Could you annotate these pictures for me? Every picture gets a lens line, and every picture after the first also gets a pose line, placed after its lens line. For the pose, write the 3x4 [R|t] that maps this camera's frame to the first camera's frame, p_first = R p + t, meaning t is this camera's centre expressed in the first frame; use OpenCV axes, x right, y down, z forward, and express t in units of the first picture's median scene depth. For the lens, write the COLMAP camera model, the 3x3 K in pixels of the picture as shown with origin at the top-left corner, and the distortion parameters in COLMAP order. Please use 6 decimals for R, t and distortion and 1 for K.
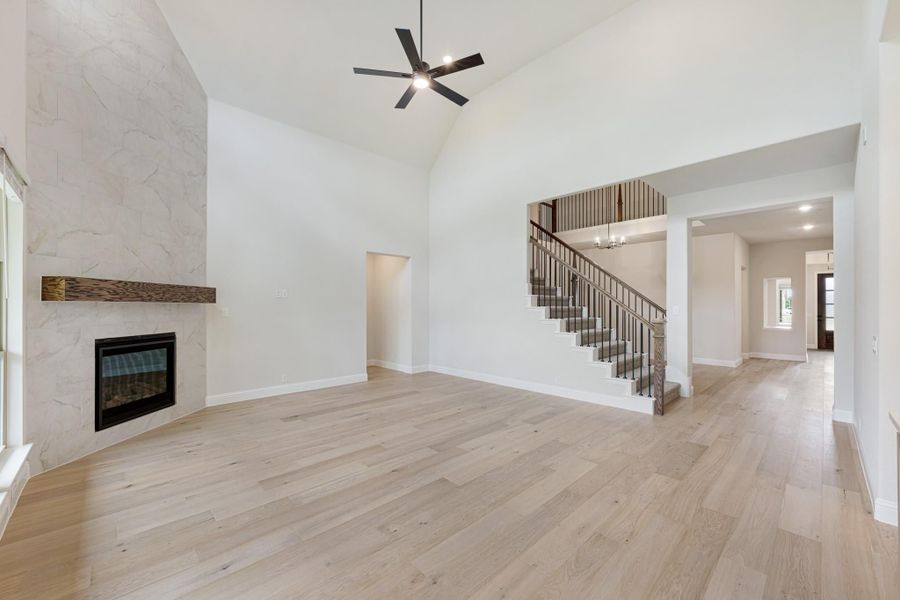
lens RADIAL K [[358.1, 0, 449.2], [0, 358.1, 305.1], [0, 0, 1]] dist [0.000087, 0.000034]
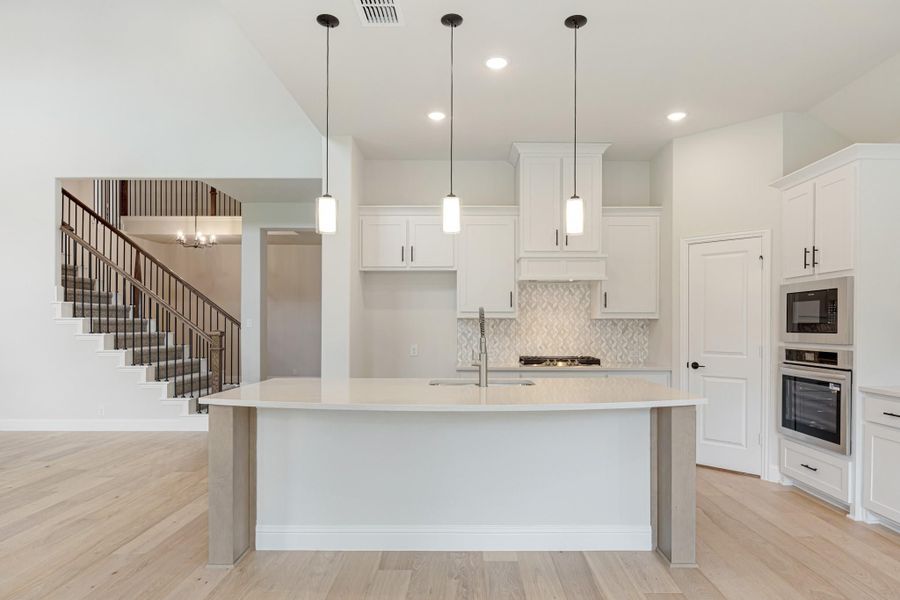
lens RADIAL K [[522.5, 0, 464.2], [0, 522.5, 325.1], [0, 0, 1]] dist [0.001537, -0.000443]
pose [[0.694468, 0.000729, 0.719523, 0.033389], [-0.004808, 0.999982, 0.003628, 0.013986], [-0.719508, -0.005979, 0.694459, -0.413684]]
